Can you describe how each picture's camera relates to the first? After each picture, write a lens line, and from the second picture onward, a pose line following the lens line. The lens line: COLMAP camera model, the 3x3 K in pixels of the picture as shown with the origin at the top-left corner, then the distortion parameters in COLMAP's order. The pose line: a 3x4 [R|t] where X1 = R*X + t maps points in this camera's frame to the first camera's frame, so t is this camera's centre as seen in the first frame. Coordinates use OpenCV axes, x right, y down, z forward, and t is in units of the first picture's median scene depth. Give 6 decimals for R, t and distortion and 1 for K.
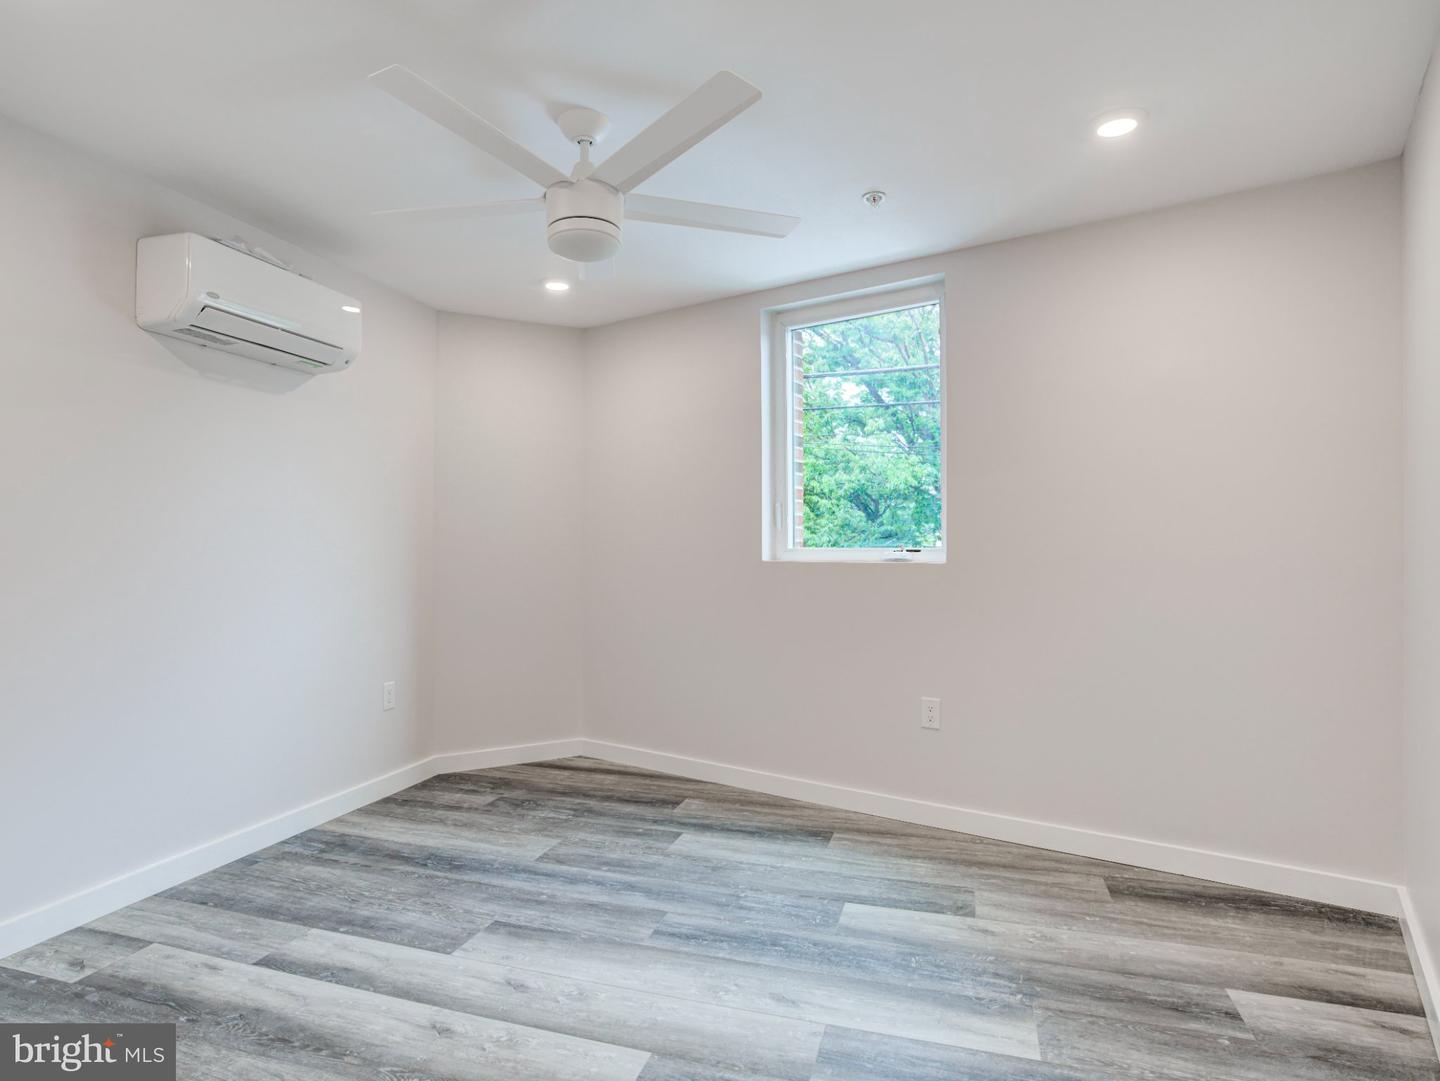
lens RADIAL K [[816.0, 0, 718.8], [0, 816.0, 533.4], [0, 0, 1]] dist [-0.045955, 0.033975]
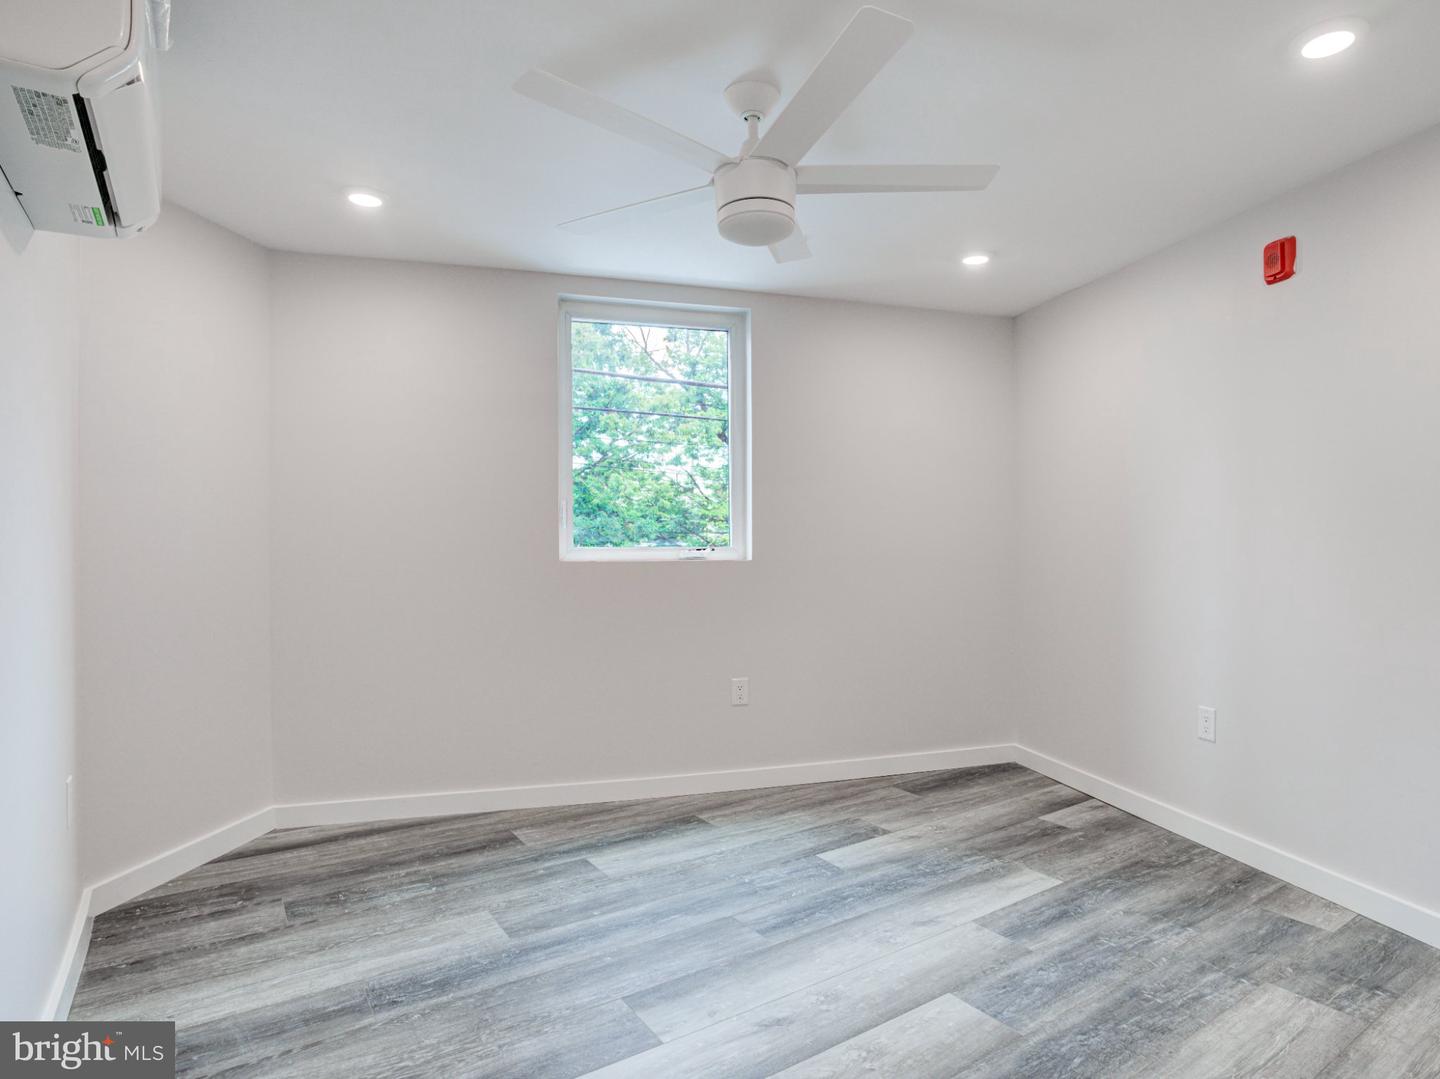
lens RADIAL K [[816.0, 0, 718.8], [0, 816.0, 532.4], [0, 0, 1]] dist [-0.045955, 0.033975]
pose [[0.604434, 0.019626, 0.796414, -0.752588], [-0.018941, 0.999768, -0.010262, 0.009594], [-0.796430, -0.008882, 0.604665, 0.365158]]
